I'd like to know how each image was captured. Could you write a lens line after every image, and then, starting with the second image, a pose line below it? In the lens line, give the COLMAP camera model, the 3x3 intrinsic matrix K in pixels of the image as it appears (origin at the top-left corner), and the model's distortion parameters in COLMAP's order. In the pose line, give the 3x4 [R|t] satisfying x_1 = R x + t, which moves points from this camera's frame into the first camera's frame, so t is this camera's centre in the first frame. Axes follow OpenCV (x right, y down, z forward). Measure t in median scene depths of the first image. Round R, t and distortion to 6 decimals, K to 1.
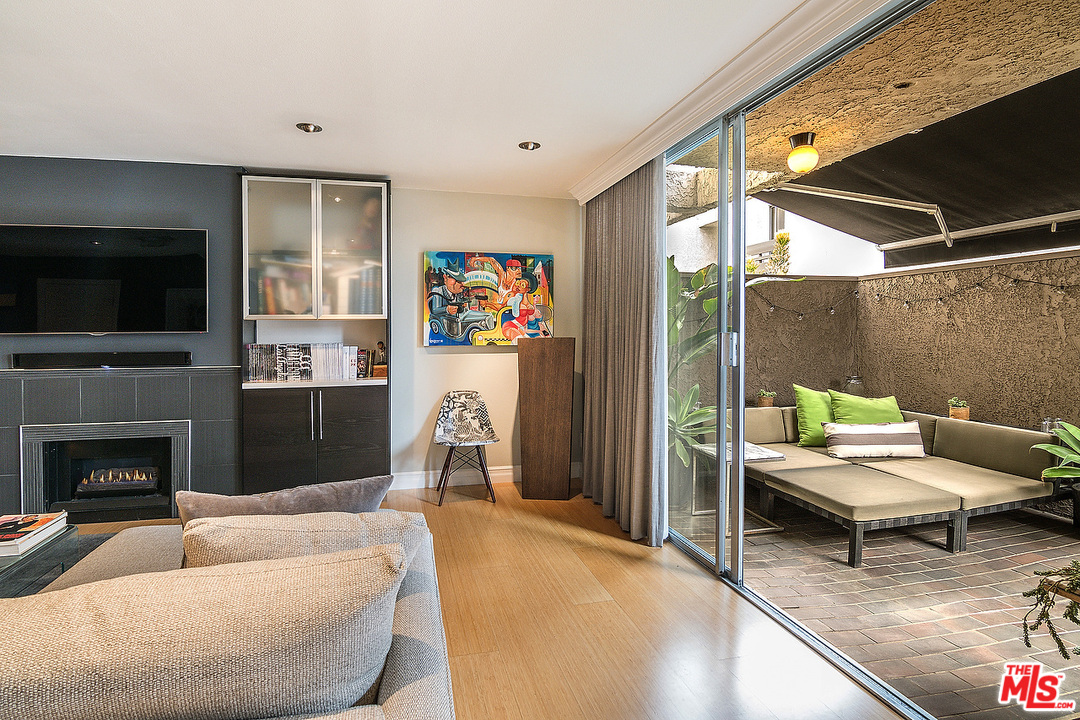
lens RADIAL K [[516.9, 0, 491.7], [0, 516.9, 338.4], [0, 0, 1]] dist [-0.001704, -0.006681]
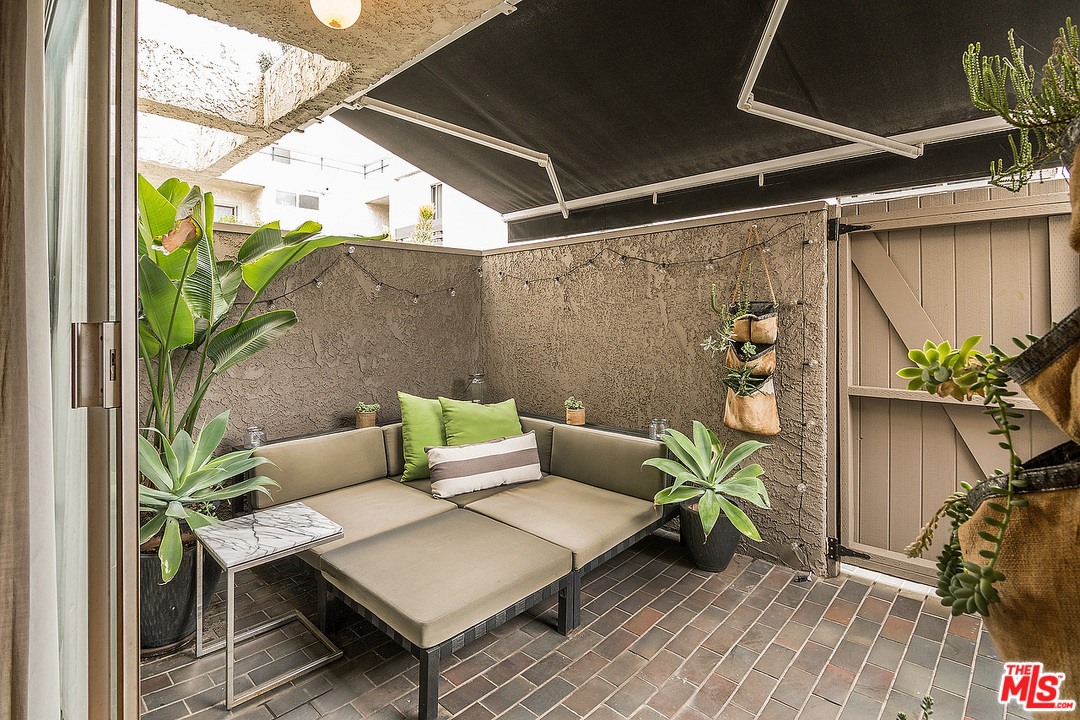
lens RADIAL K [[547.8, 0, 498.4], [0, 547.8, 318.2], [0, 0, 1]] dist [-0.001352, -0.000635]
pose [[0.839666, -0.005473, 0.543075, 0.325080], [0.013738, 0.999843, -0.011164, -0.003666], [-0.542929, 0.016835, 0.839610, 0.321812]]
